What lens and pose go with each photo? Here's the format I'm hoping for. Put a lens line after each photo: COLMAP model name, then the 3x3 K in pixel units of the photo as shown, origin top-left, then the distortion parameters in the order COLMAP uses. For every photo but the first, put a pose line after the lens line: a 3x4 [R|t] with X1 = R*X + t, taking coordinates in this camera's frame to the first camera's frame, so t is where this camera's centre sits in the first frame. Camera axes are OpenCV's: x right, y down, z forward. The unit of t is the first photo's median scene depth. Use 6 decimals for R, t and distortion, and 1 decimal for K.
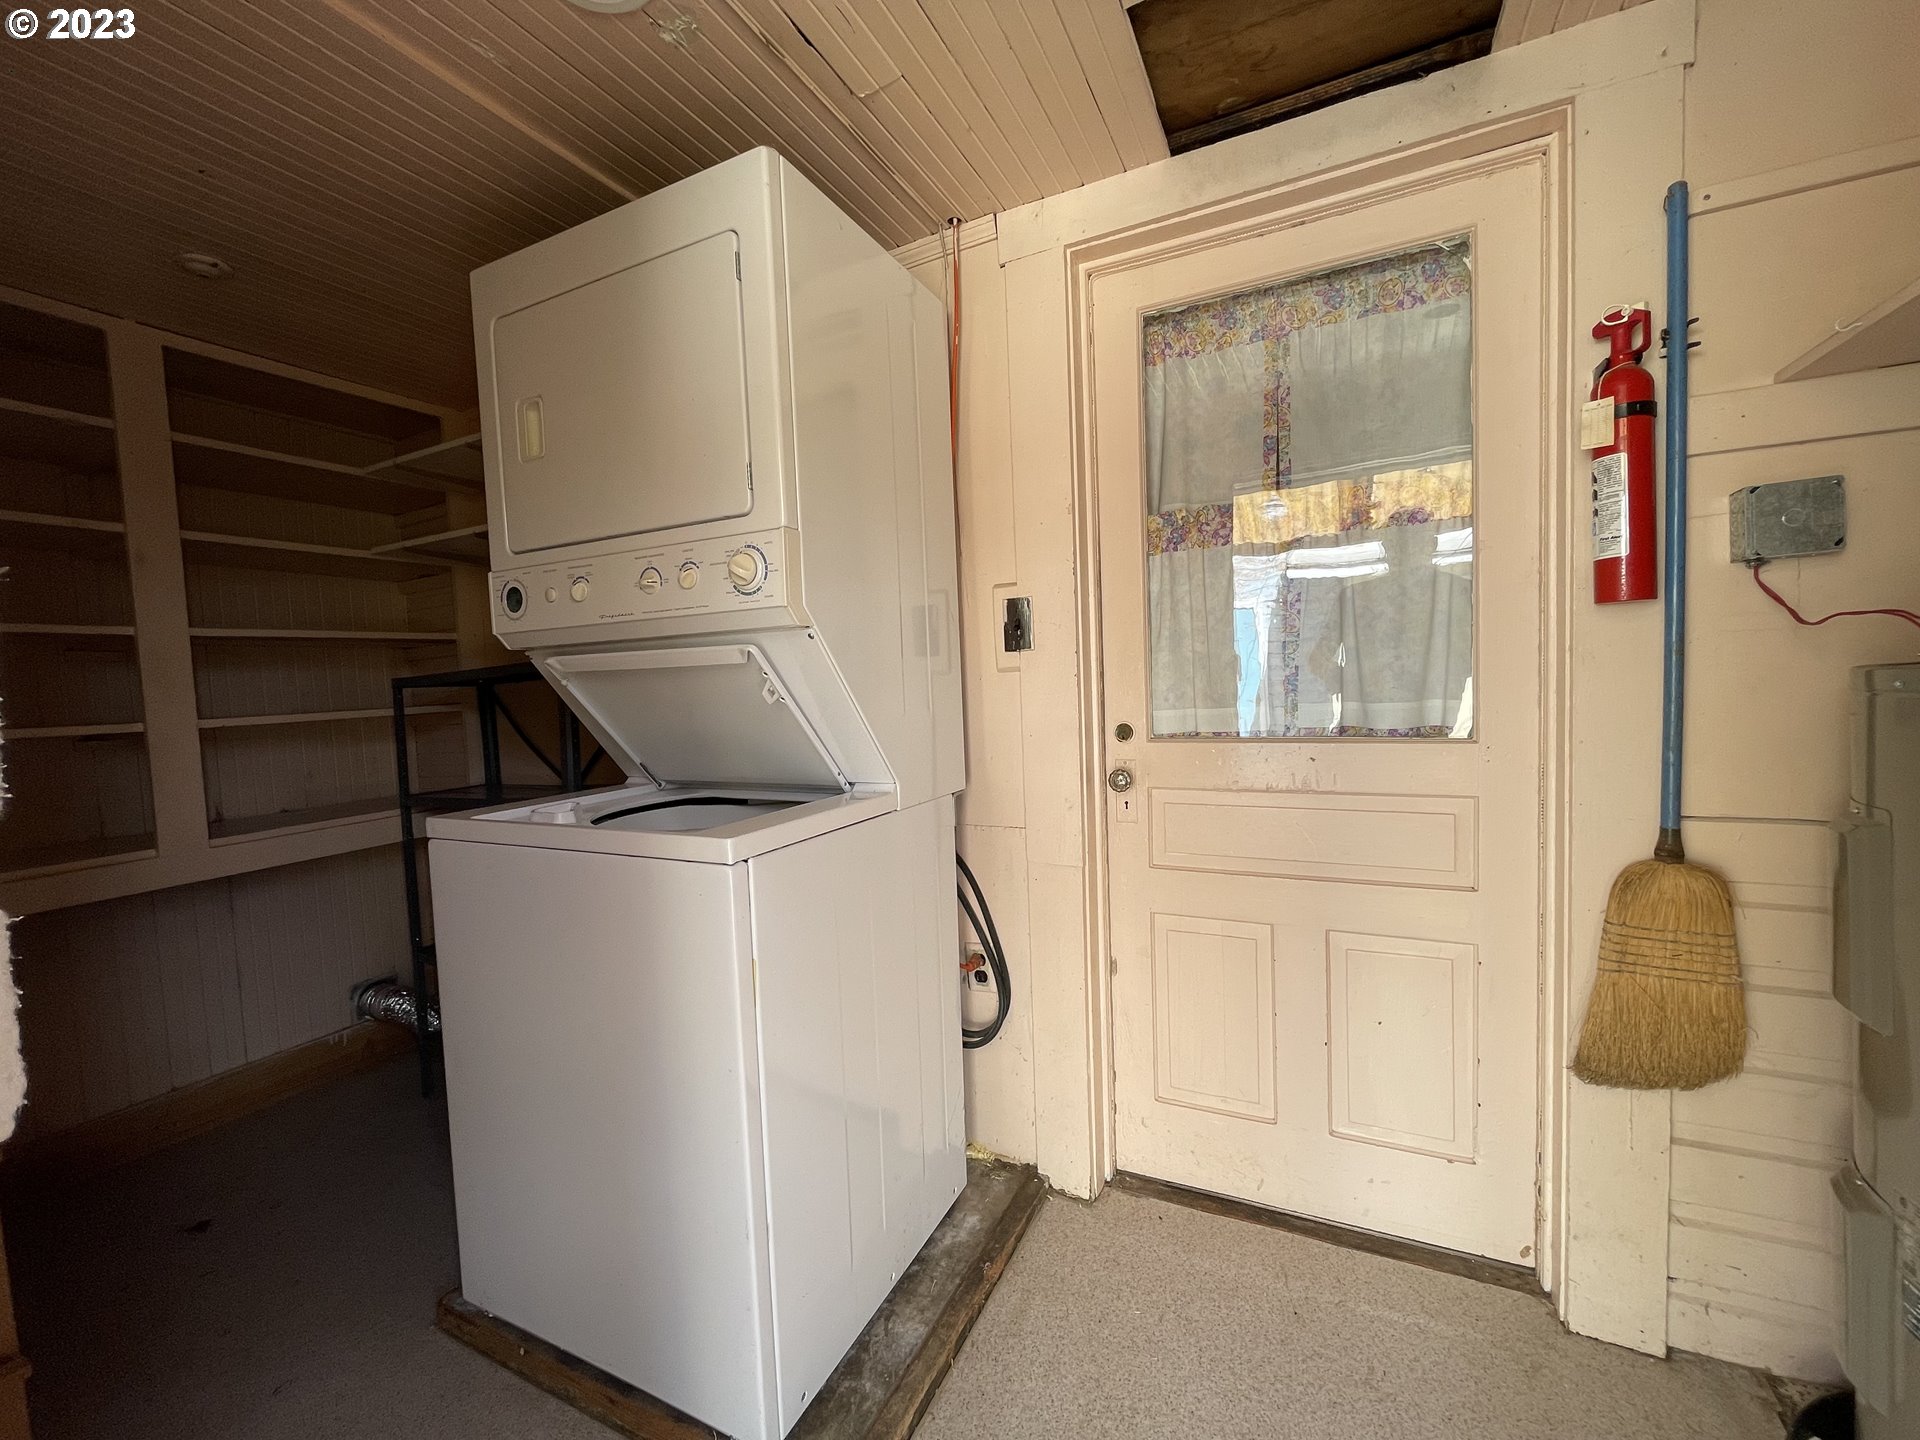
lens RADIAL K [[775.1, 0, 957.3], [0, 775.1, 722.3], [0, 0, 1]] dist [-0.001696, -0.000719]
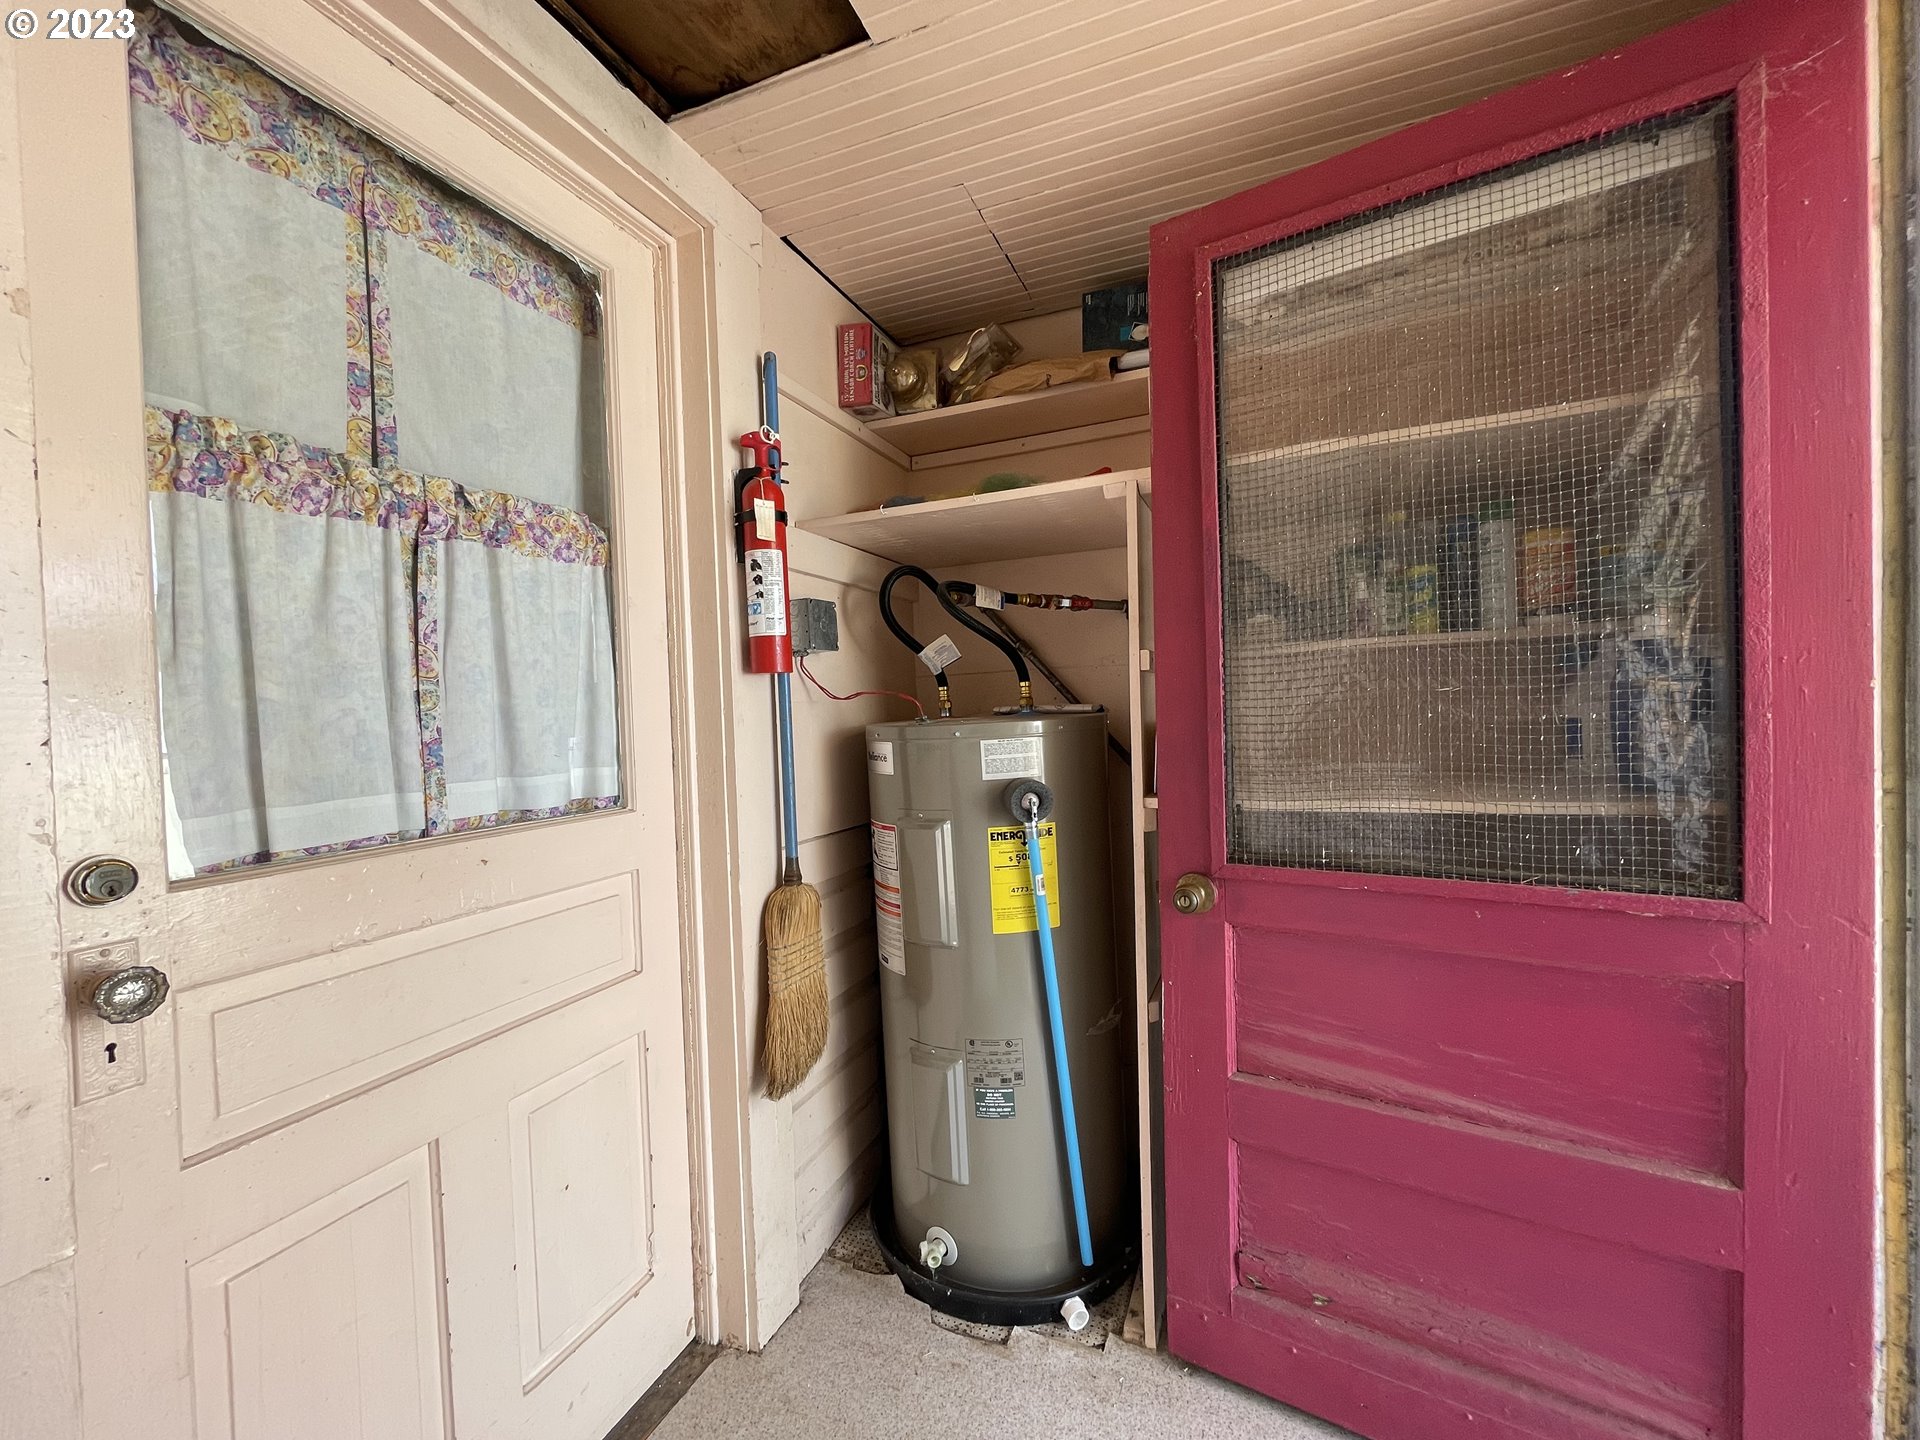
lens RADIAL K [[775.1, 0, 957.2], [0, 775.1, 718.3], [0, 0, 1]] dist [-0.001696, -0.000719]
pose [[-0.072169, 0.028214, 0.996993, -0.266447], [0.091020, 0.995615, -0.021586, -0.026820], [-0.993231, 0.089189, -0.074420, 0.622591]]
